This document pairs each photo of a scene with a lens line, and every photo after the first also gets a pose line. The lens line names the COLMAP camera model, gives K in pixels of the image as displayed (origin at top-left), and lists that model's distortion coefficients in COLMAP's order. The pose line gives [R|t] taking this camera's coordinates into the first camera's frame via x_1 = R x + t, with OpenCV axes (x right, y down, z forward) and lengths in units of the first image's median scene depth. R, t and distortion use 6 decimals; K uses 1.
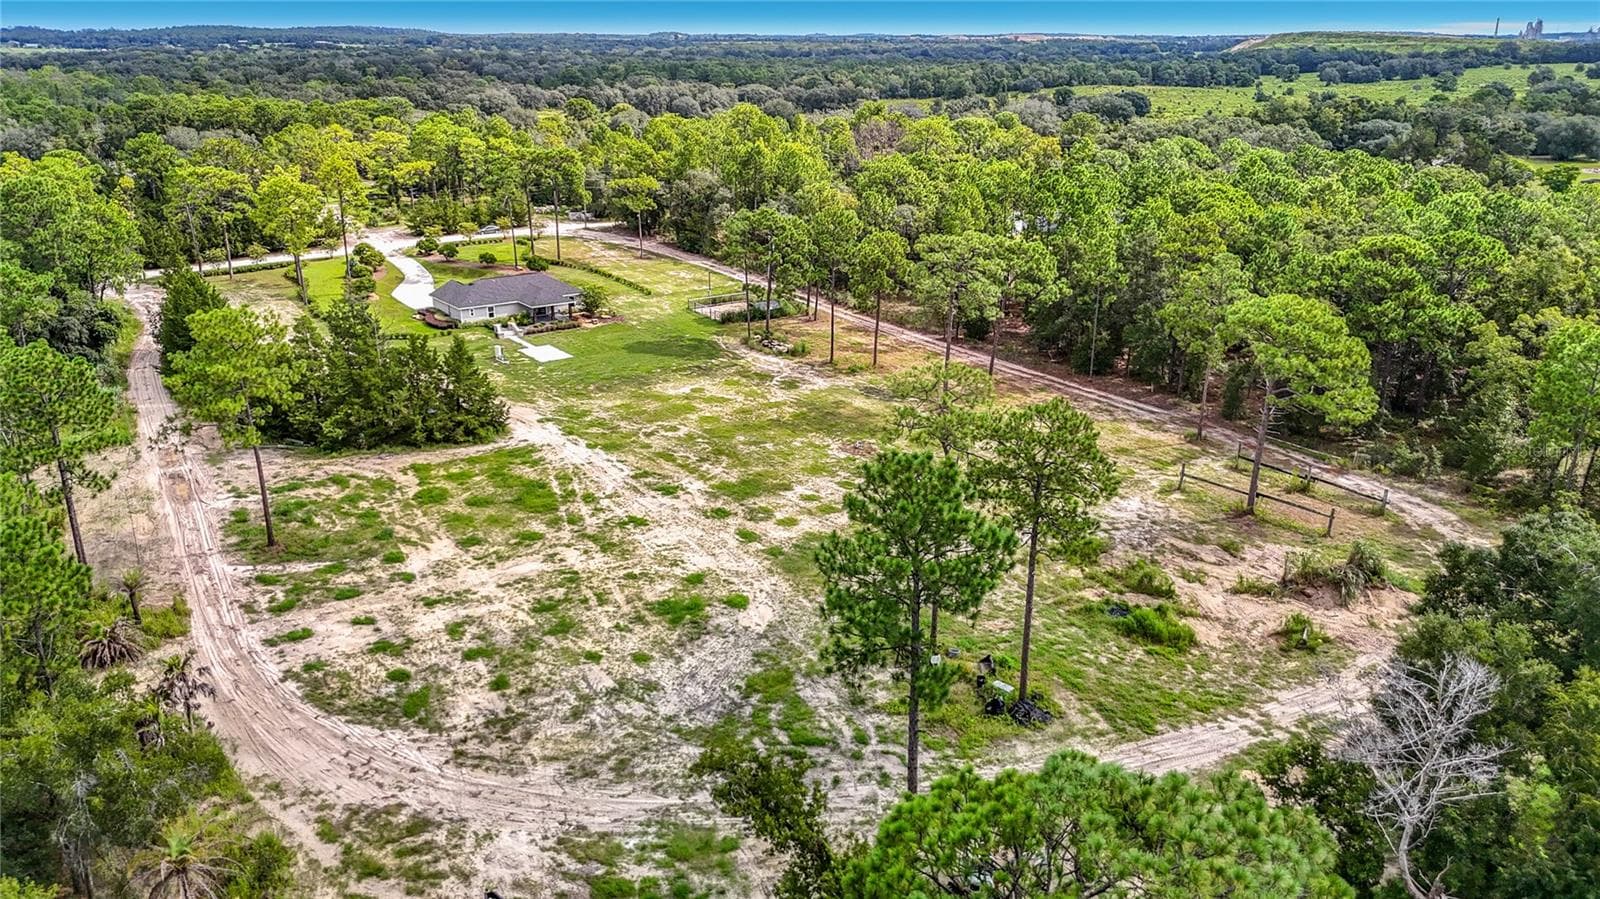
lens RADIAL K [[1177.9, 0, 799.0], [0, 1177.9, 486.7], [0, 0, 1]] dist [0.097922, -0.261514]
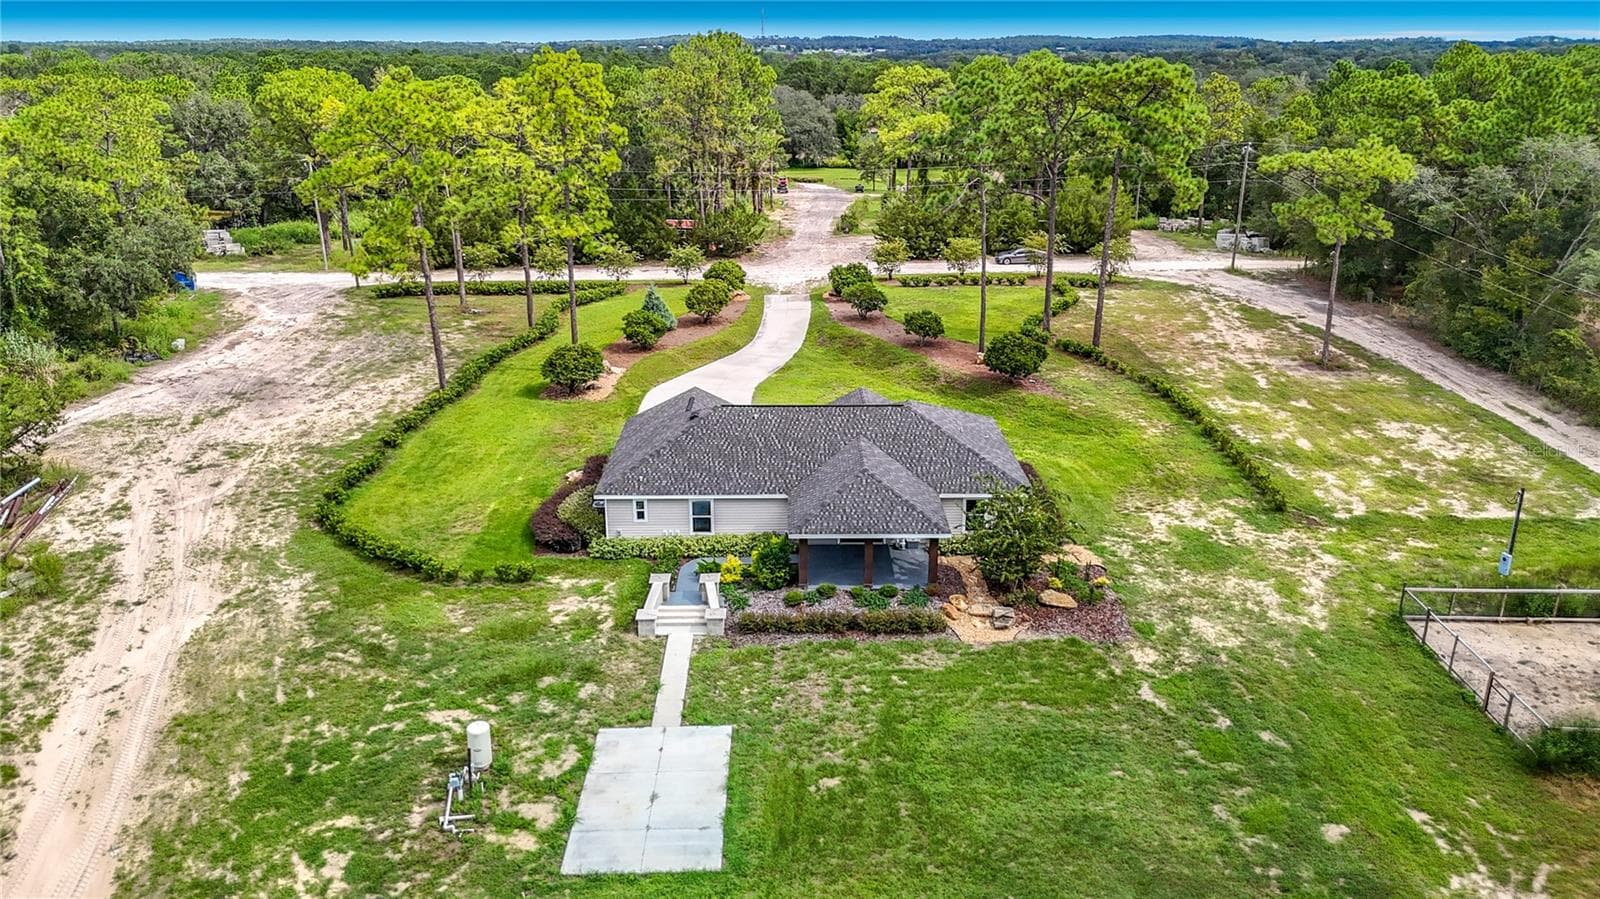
lens RADIAL K [[1180.3, 0, 804.0], [0, 1180.3, 452.5], [0, 0, 1]] dist [0.091938, -0.098962]
pose [[0.809268, 0.185120, -0.557509, -0.087164], [-0.205975, 0.978216, 0.025826, -0.246870], [0.550145, 0.093933, 0.829769, 1.039323]]
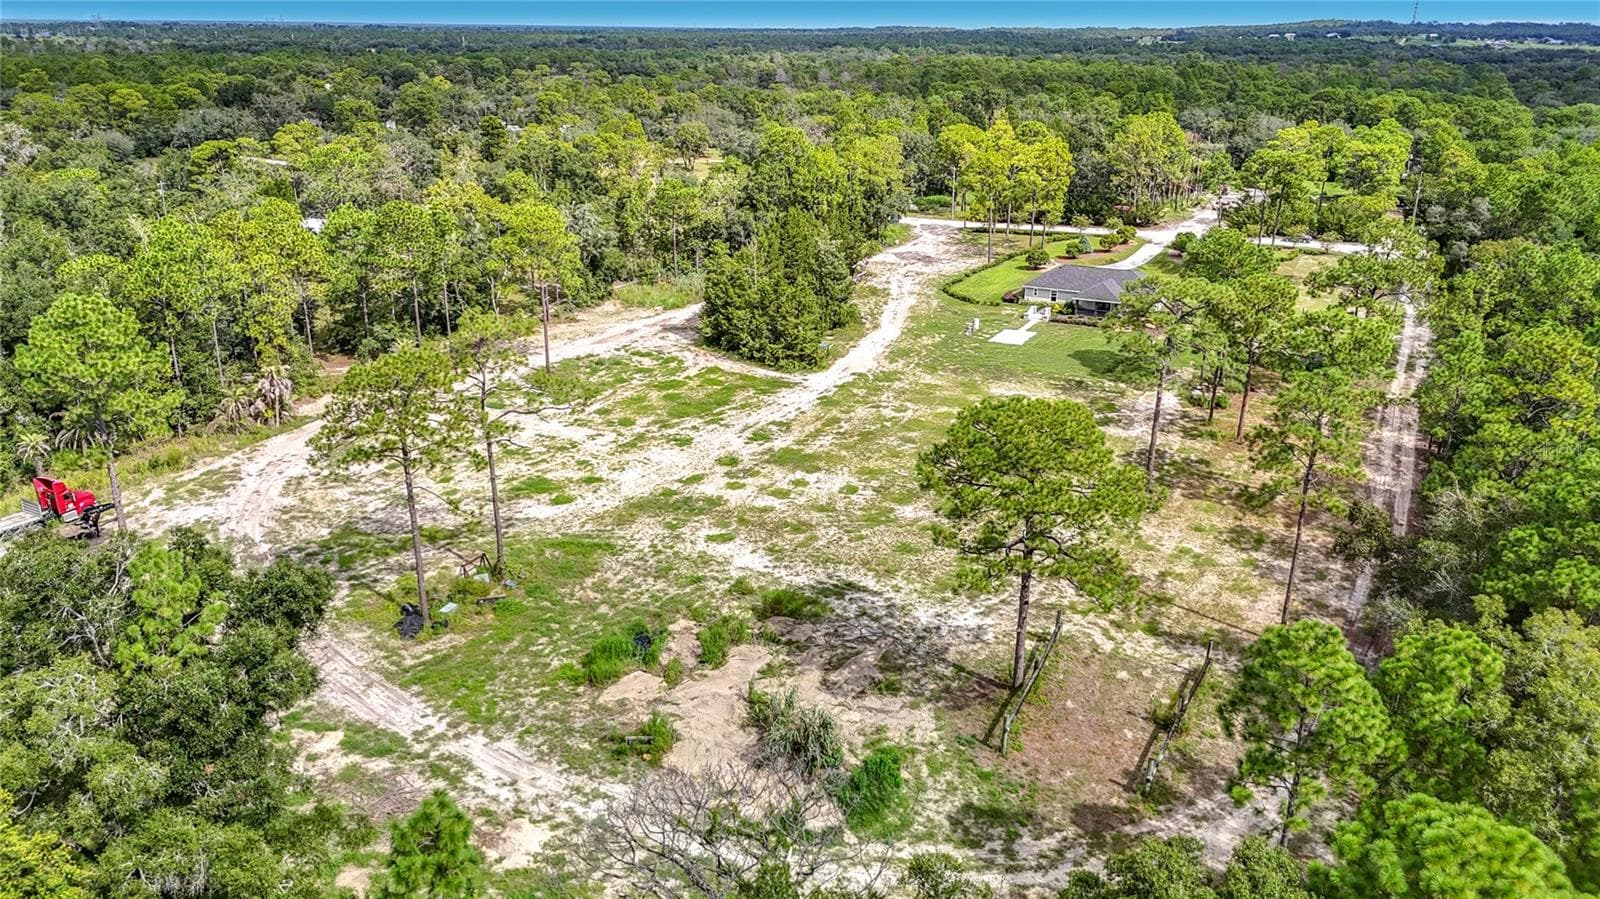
lens RADIAL K [[1188.9, 0, 800.0], [0, 1188.9, 449.5], [0, 0, 1]] dist [0.073654, -0.108884]
pose [[0.433827, 0.299009, -0.849934, 0.790206], [-0.324098, 0.931972, 0.162443, -0.166191], [0.840687, 0.204990, 0.501223, 0.442758]]
